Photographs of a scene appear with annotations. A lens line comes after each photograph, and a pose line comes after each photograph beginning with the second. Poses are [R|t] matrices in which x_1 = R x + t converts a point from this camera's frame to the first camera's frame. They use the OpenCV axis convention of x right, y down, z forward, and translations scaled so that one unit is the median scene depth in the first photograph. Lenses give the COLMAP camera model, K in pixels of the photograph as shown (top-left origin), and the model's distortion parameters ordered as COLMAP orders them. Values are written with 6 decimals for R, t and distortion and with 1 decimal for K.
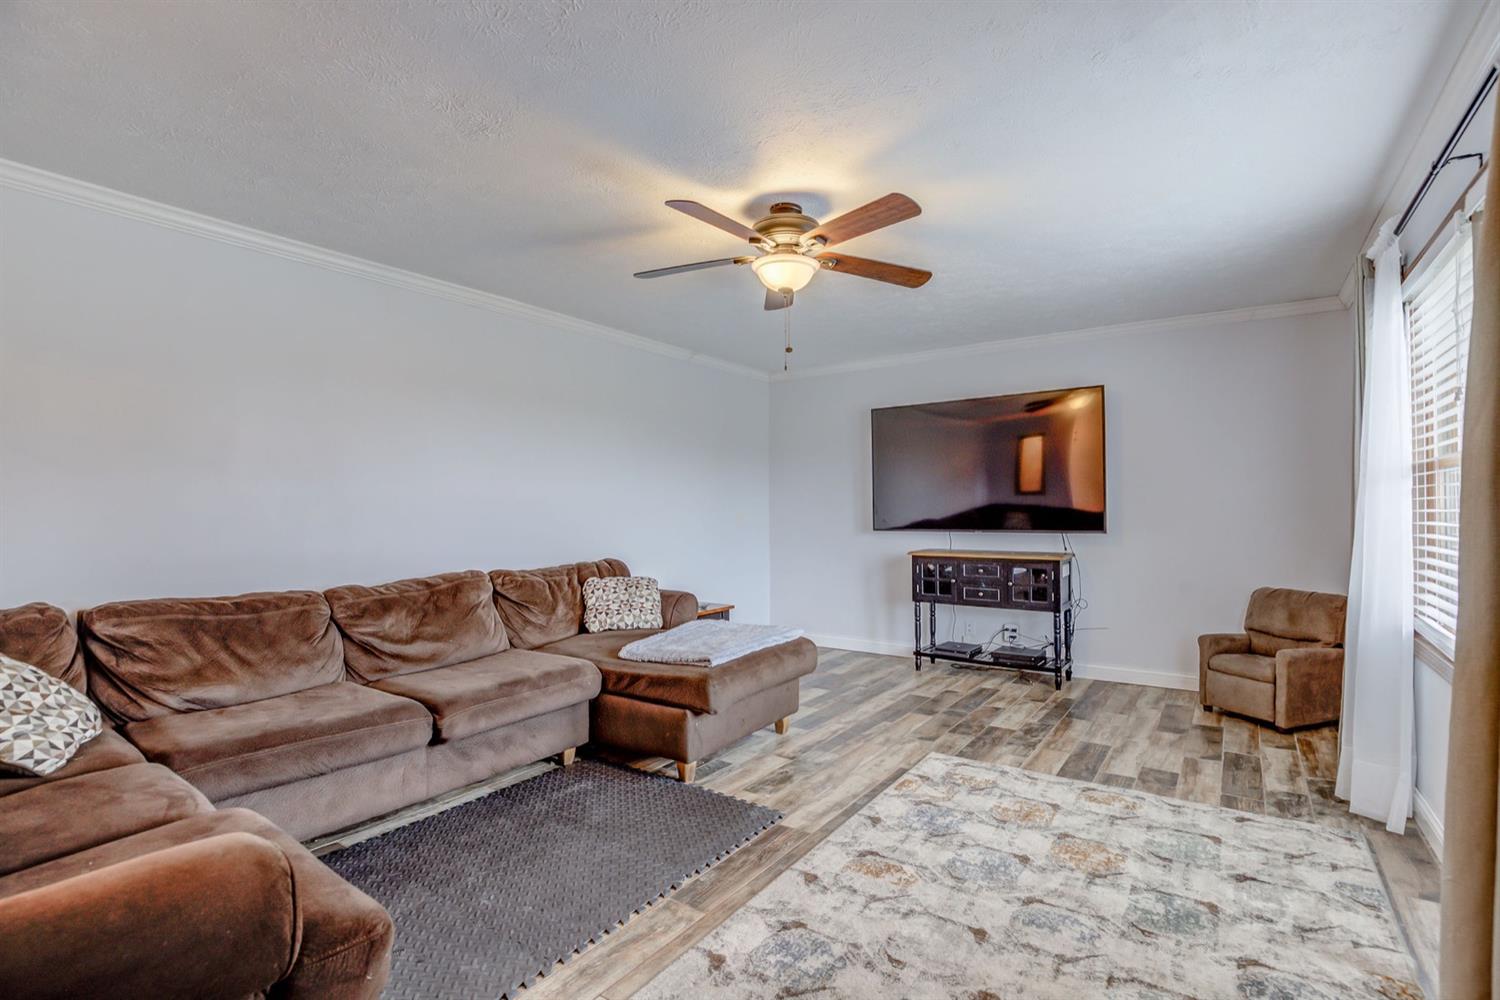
lens RADIAL K [[691.3, 0, 751.4], [0, 691.3, 503.6], [0, 0, 1]] dist [-0.025360, 0.000346]
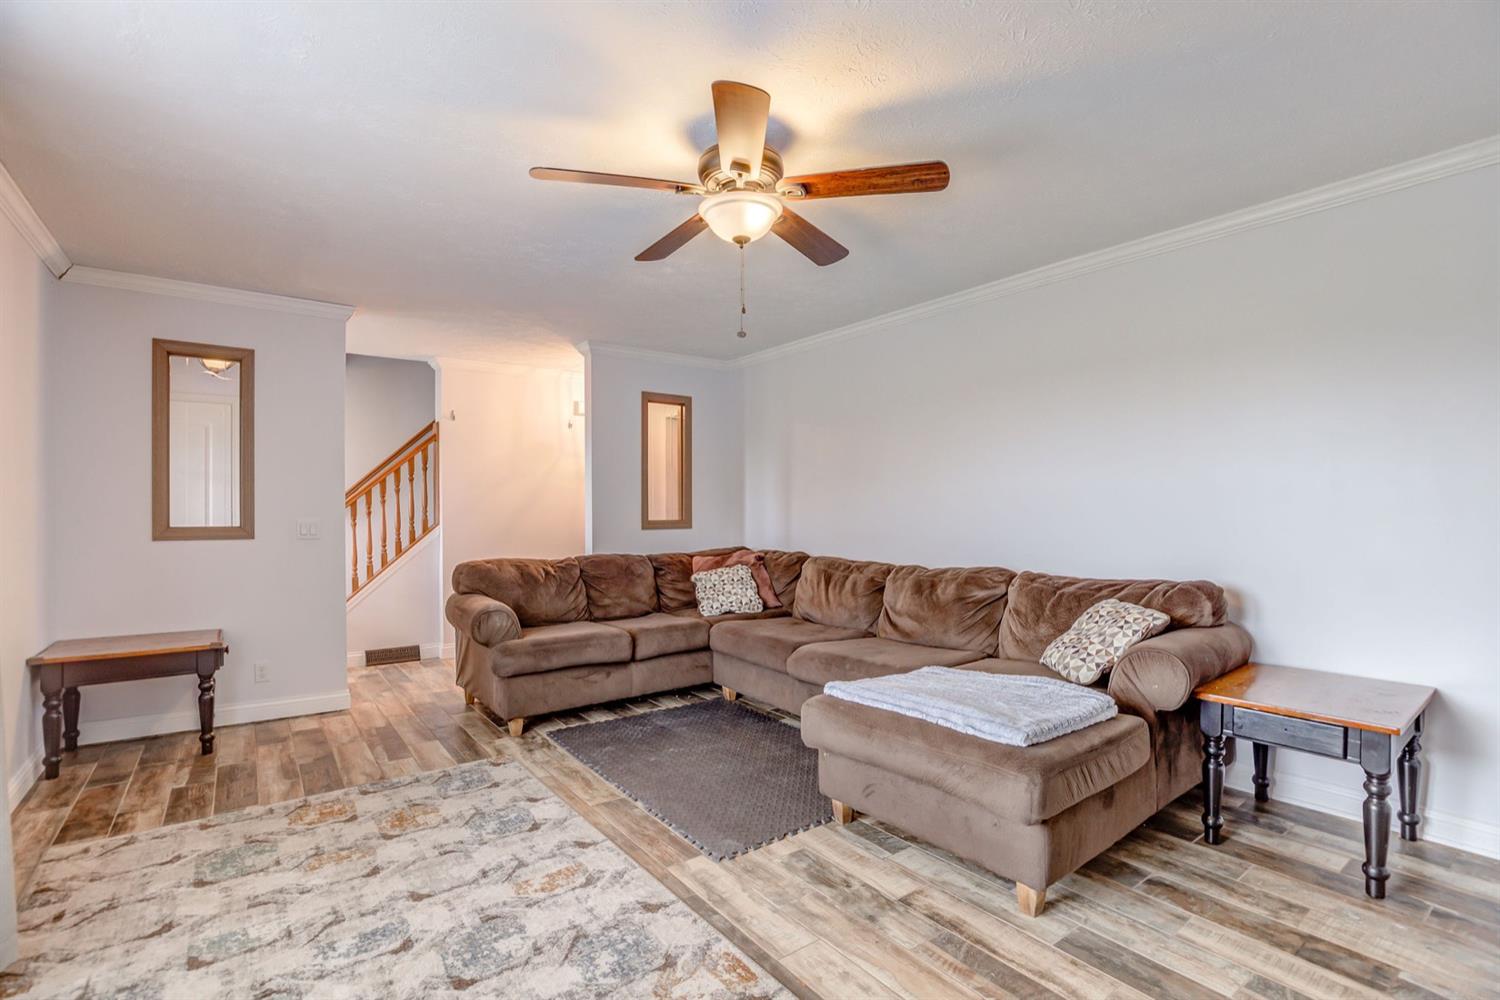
lens RADIAL K [[691.3, 0, 751.4], [0, 691.3, 503.6], [0, 0, 1]] dist [-0.025360, 0.000346]
pose [[-0.305637, -0.000049, -0.952148, 0.886304], [0.014981, 0.999876, -0.004860, 0.011525], [0.952030, -0.015749, -0.305598, 1.357660]]
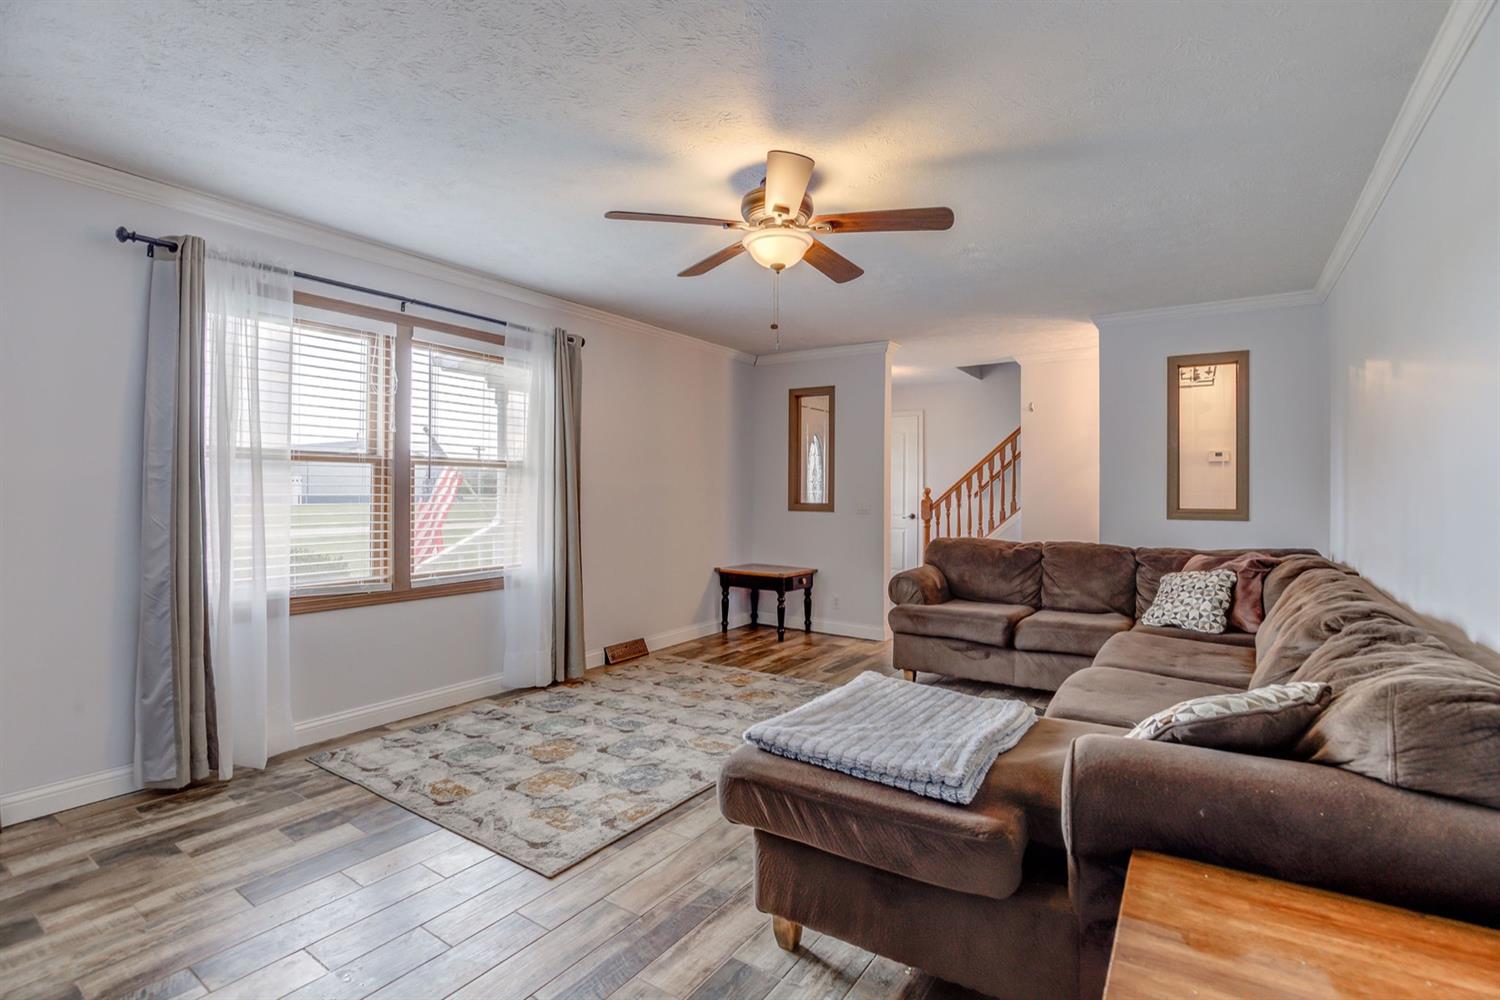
lens RADIAL K [[694.4, 0, 766.5], [0, 694.4, 491.1], [0, 0, 1]] dist [-0.026585, 0.001347]
pose [[-0.999330, 0.001996, -0.036544, 0.108287], [0.002281, 0.999967, -0.007768, 0.014753], [0.036528, -0.007846, -0.999302, 2.122158]]
